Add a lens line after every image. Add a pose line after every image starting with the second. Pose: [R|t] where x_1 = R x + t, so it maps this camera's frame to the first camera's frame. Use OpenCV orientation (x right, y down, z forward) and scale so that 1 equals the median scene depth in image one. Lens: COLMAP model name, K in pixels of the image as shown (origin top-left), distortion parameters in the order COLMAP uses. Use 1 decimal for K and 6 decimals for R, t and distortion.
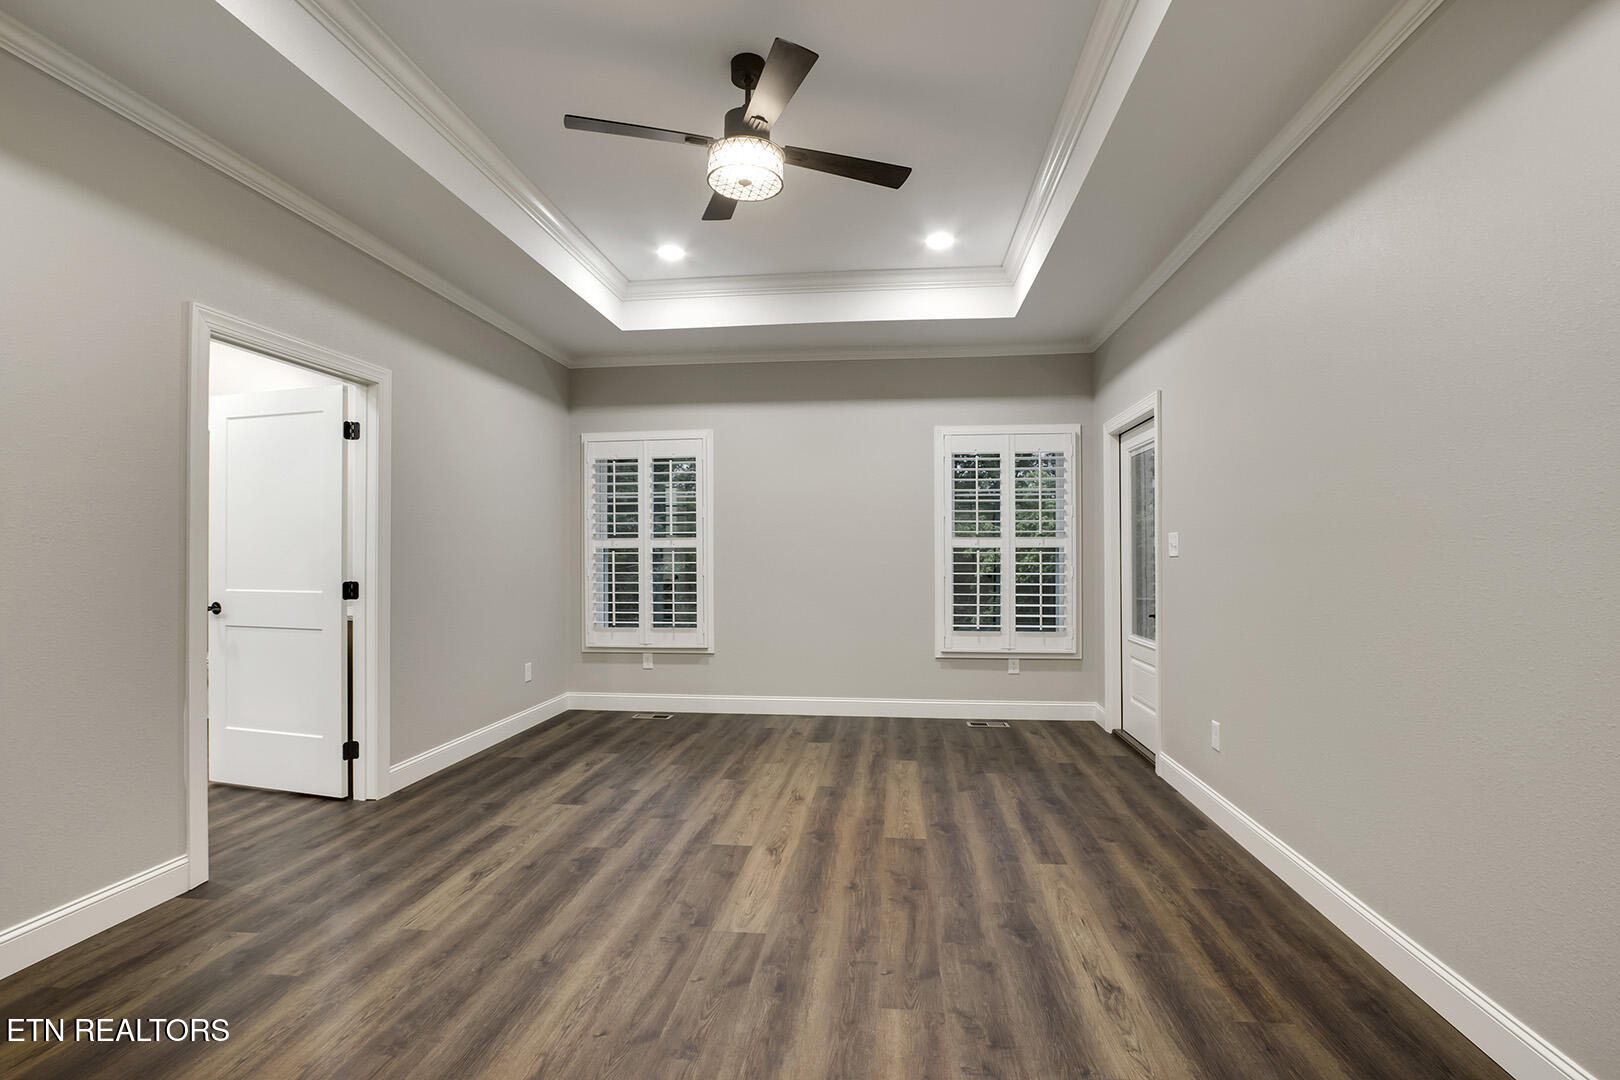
lens RADIAL K [[755.6, 0, 812.1], [0, 755.6, 546.4], [0, 0, 1]] dist [-0.024238, 0.000420]
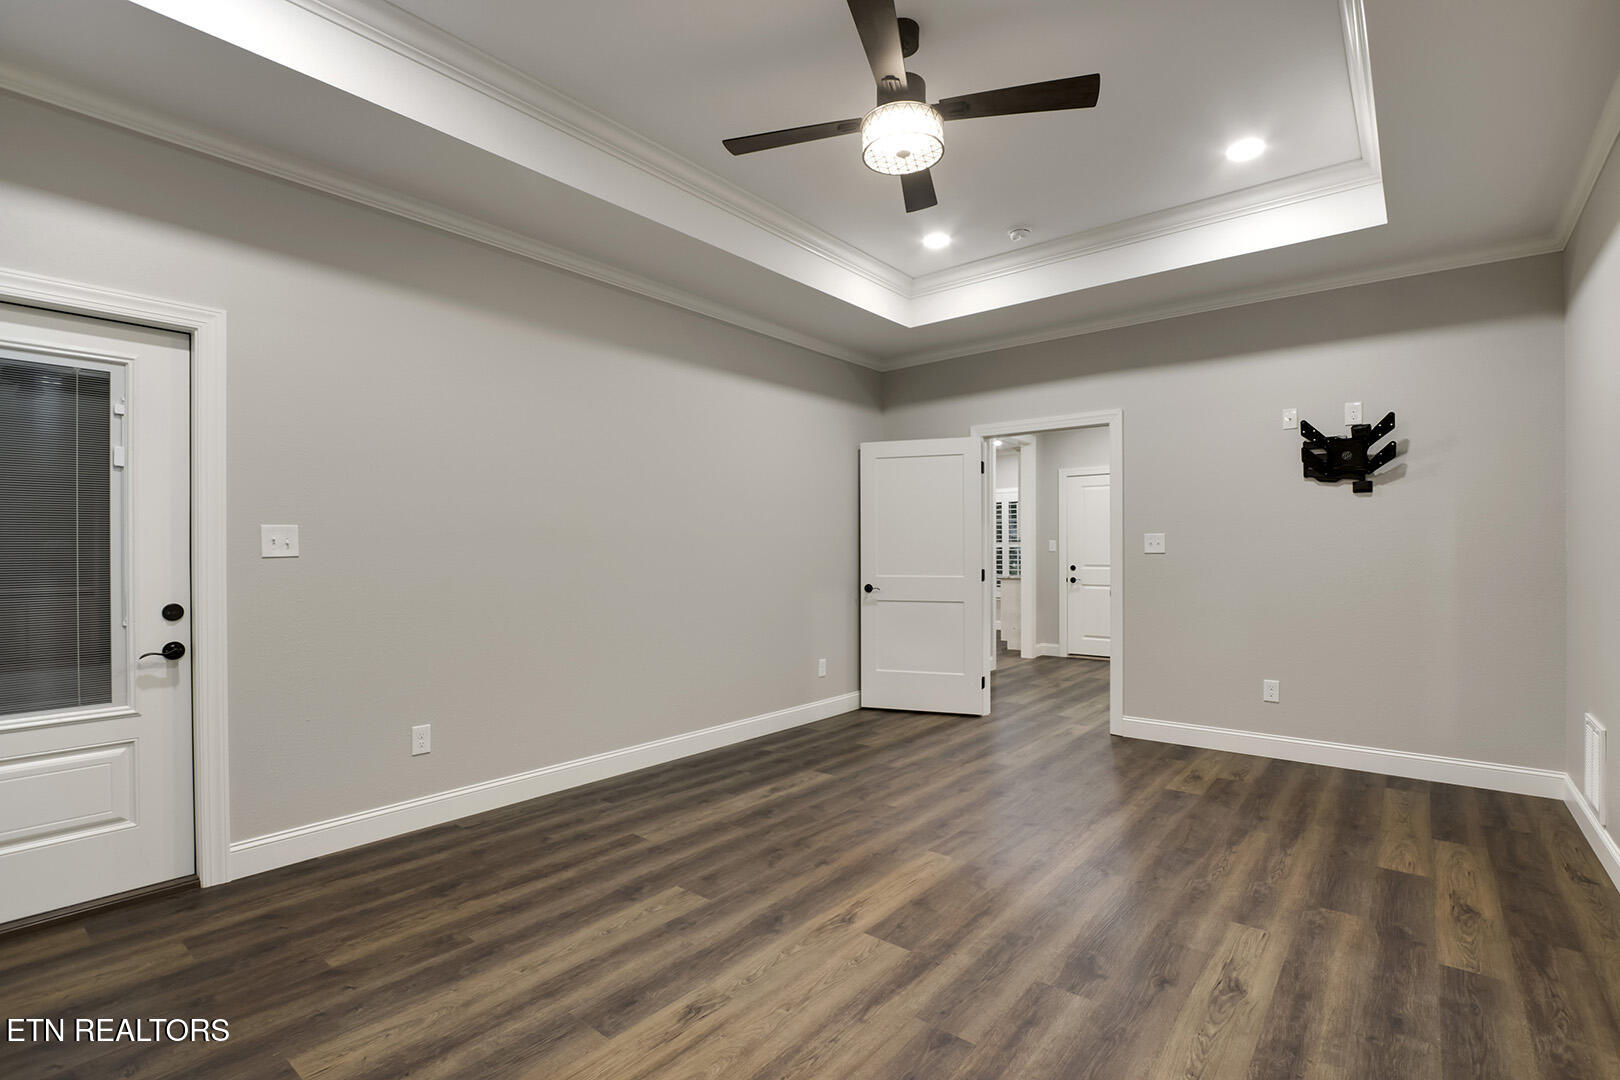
lens RADIAL K [[755.6, 0, 798.6], [0, 755.6, 548.0], [0, 0, 1]] dist [-0.024238, 0.000420]
pose [[-0.834132, 0.006337, 0.551528, -0.352983], [-0.001175, 0.999911, -0.013265, 0.011633], [-0.551564, -0.011713, -0.834051, 1.320030]]
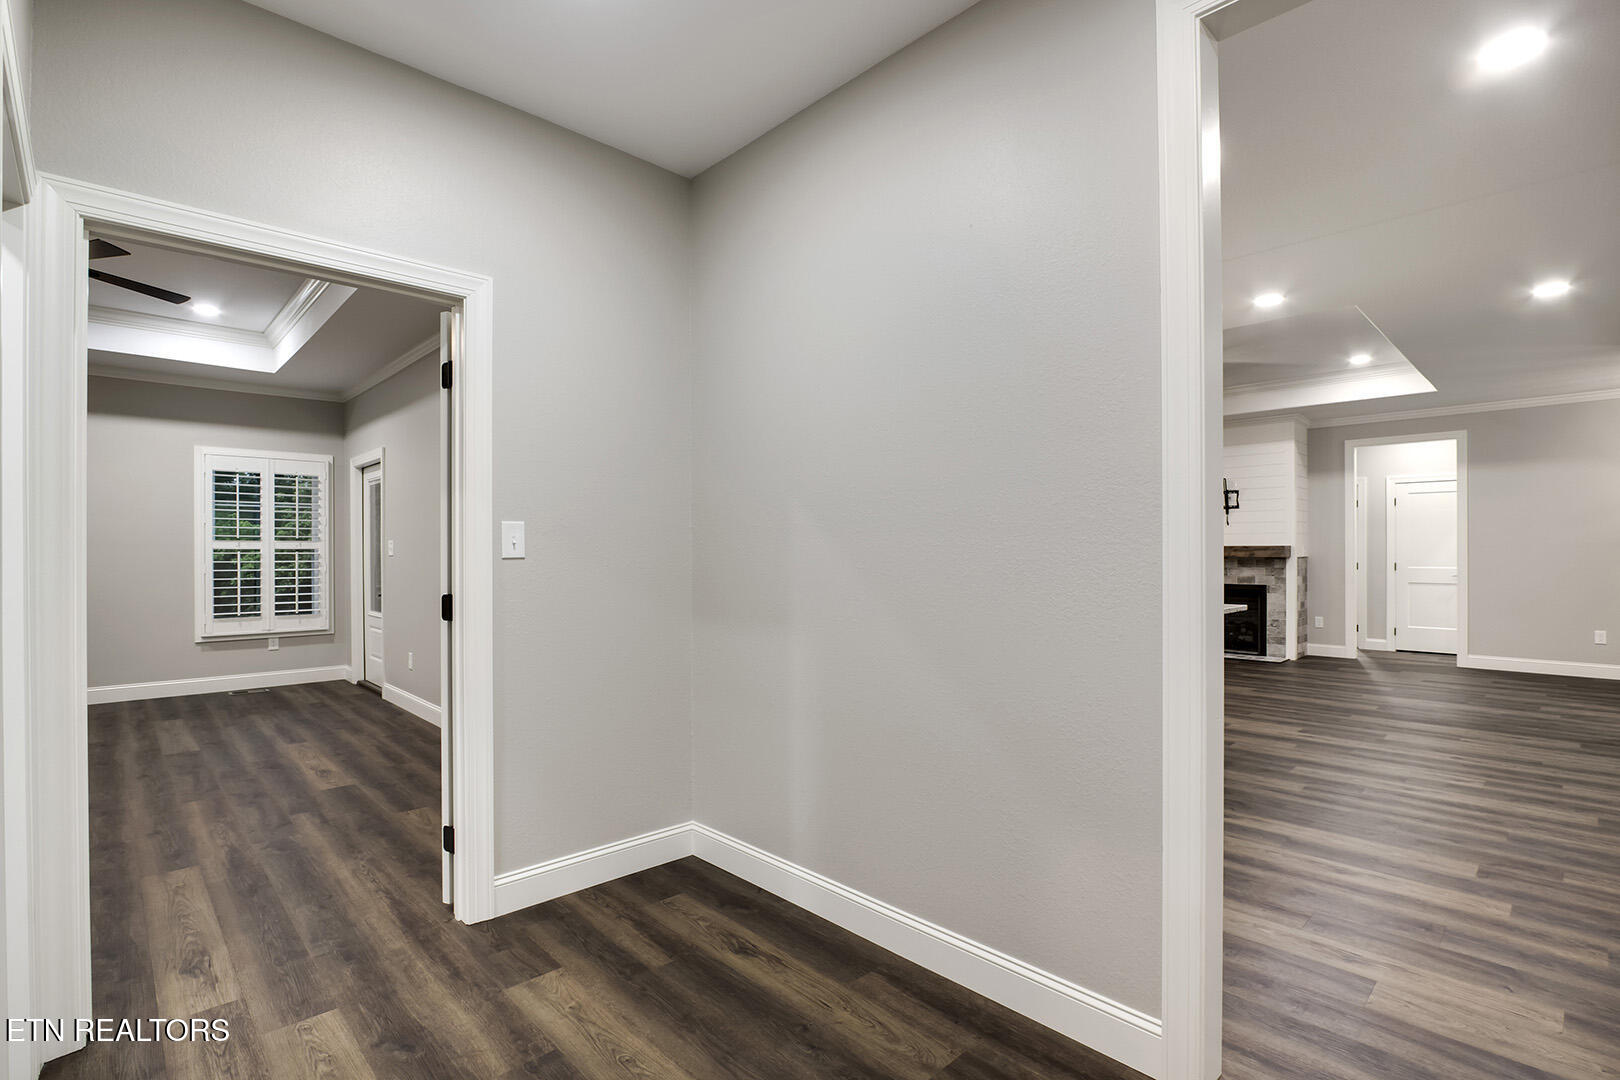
lens RADIAL K [[755.6, 0, 819.1], [0, 755.6, 551.6], [0, 0, 1]] dist [-0.024238, 0.000420]
pose [[0.634170, -0.001430, 0.773193, -0.160568], [-0.005604, 0.999964, 0.006446, -0.010108], [-0.773174, -0.008421, 0.634139, -0.677524]]
